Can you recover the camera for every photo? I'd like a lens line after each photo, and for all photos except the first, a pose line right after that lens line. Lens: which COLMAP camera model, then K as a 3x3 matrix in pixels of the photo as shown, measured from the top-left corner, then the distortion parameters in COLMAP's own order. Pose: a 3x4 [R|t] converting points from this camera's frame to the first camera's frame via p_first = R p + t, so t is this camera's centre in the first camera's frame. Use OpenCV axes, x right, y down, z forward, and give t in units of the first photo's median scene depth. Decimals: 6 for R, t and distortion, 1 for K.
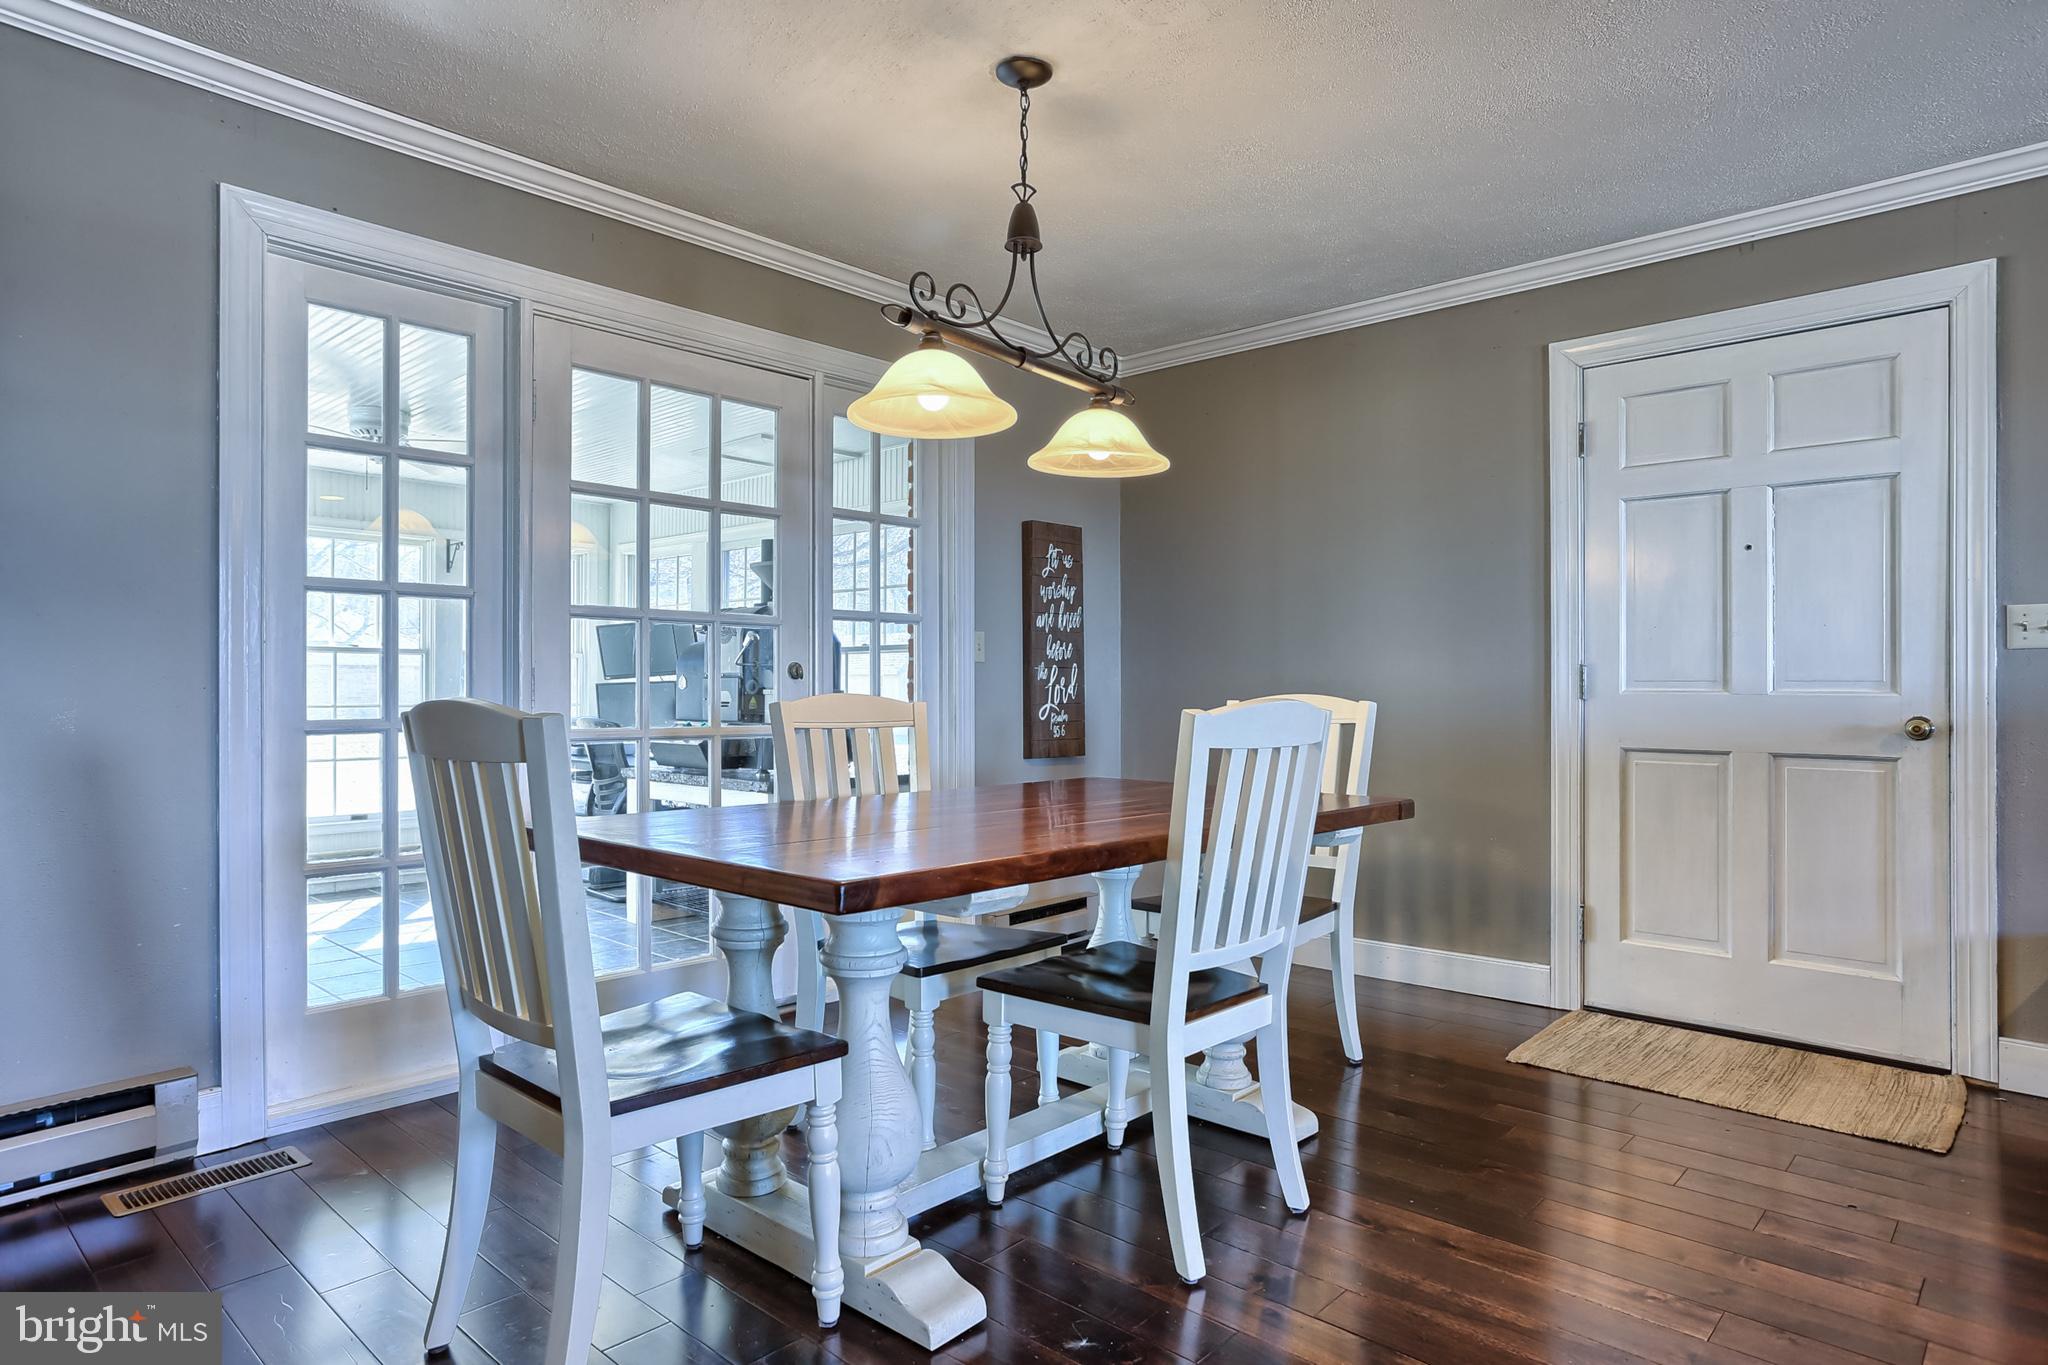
lens RADIAL K [[1188.1, 0, 1024.0], [0, 1188.1, 682.5], [0, 0, 1]] dist [-0.004920, -0.000613]
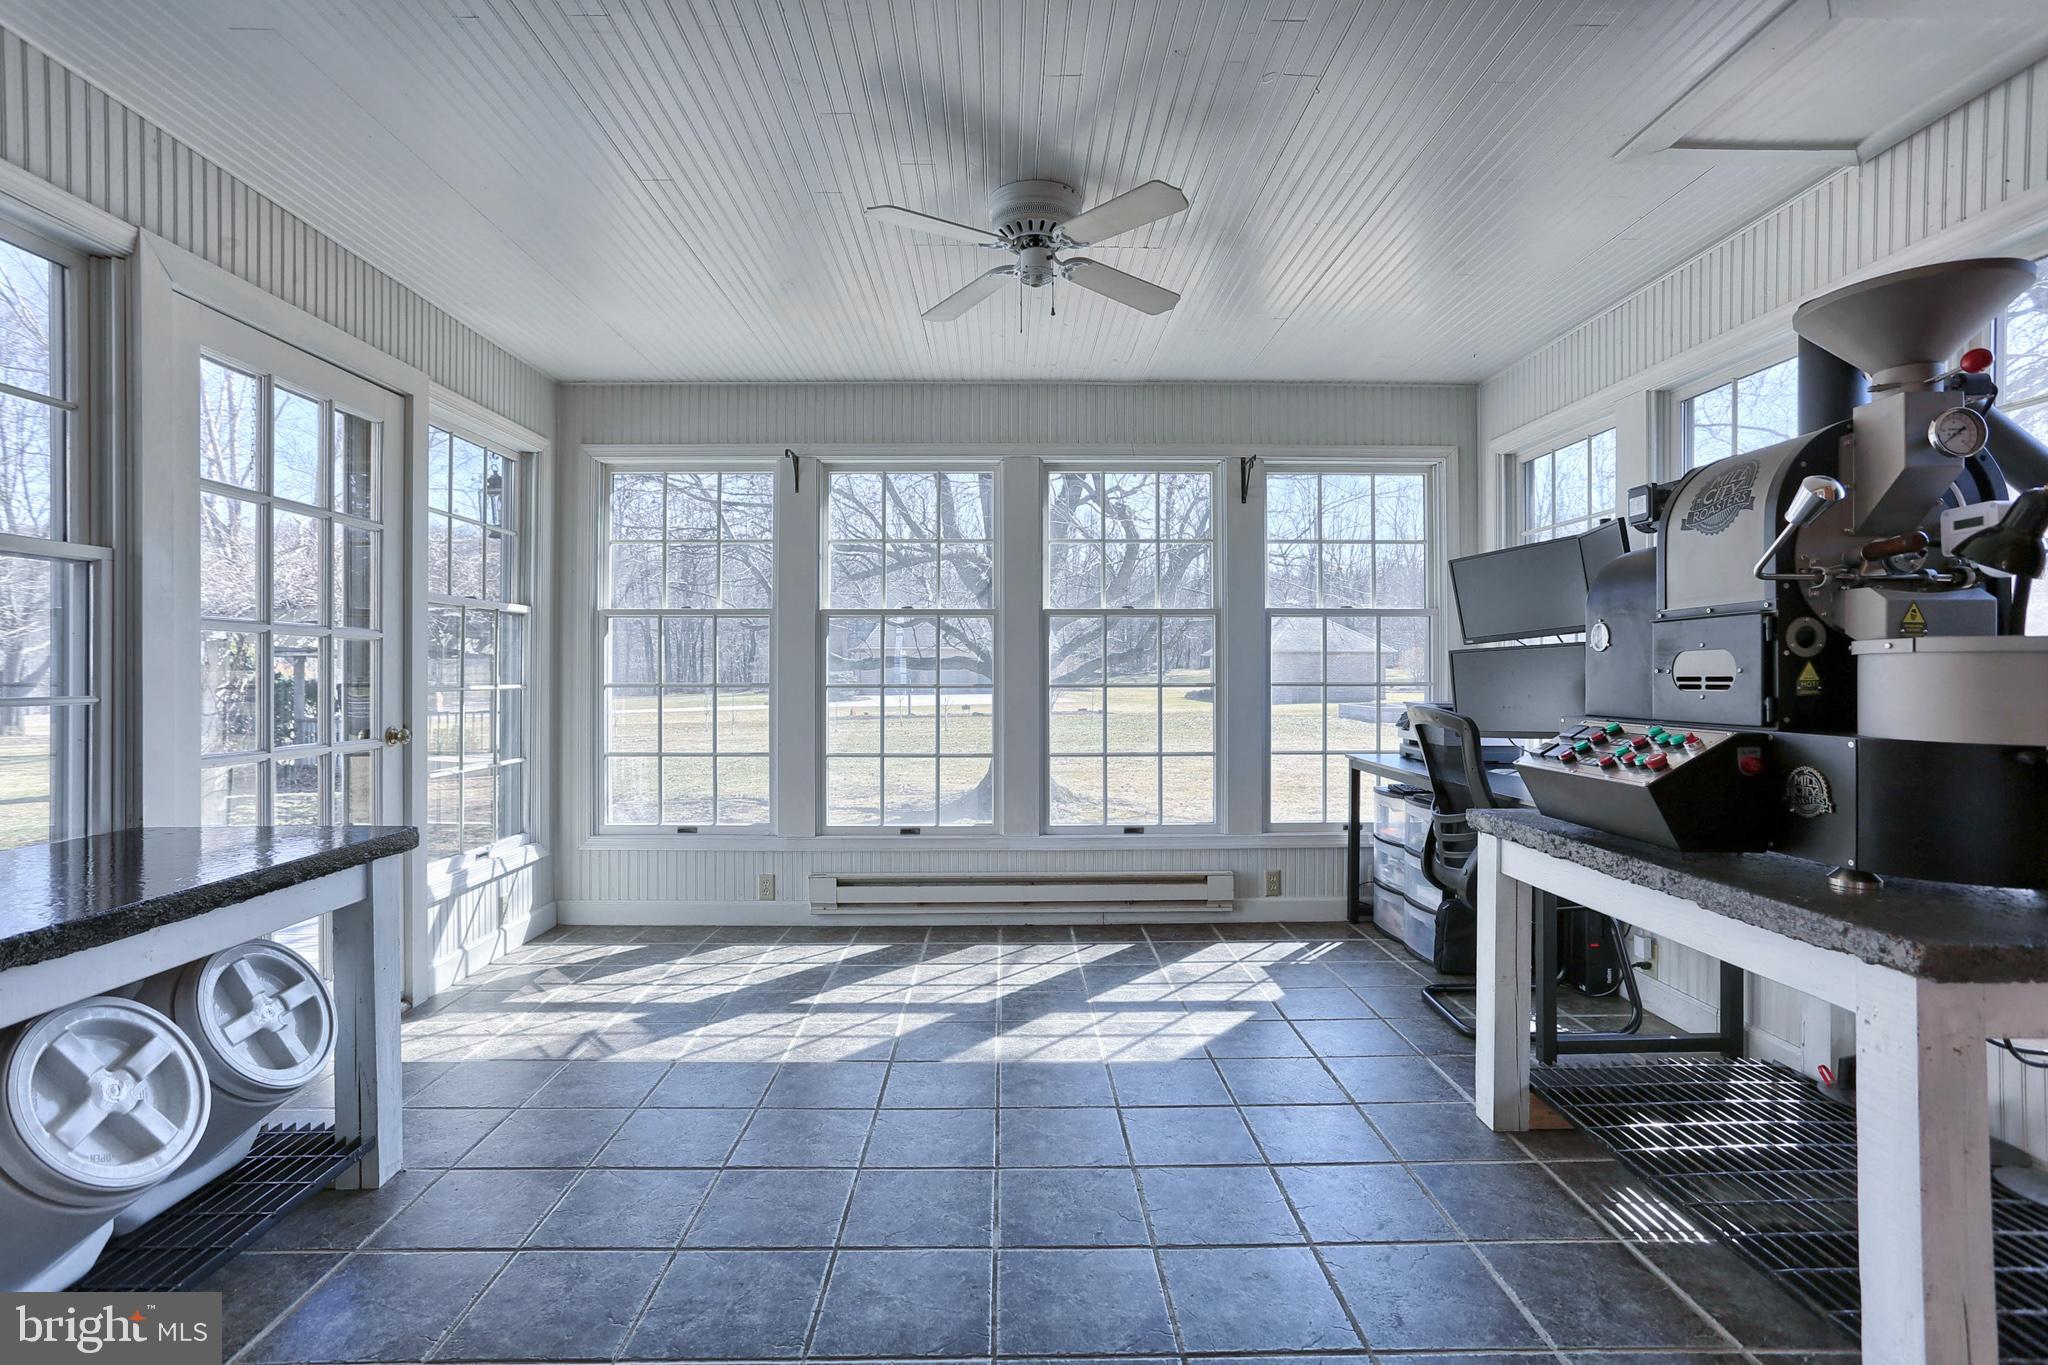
lens RADIAL K [[963.2, 0, 1024.0], [0, 963.2, 682.5], [0, 0, 1]] dist [-0.000497, 0.000152]
pose [[0.682451, -0.001350, -0.730930, -0.167695], [0.009782, 0.999926, 0.007287, 0.013028], [0.730866, -0.012123, 0.682413, 0.584377]]
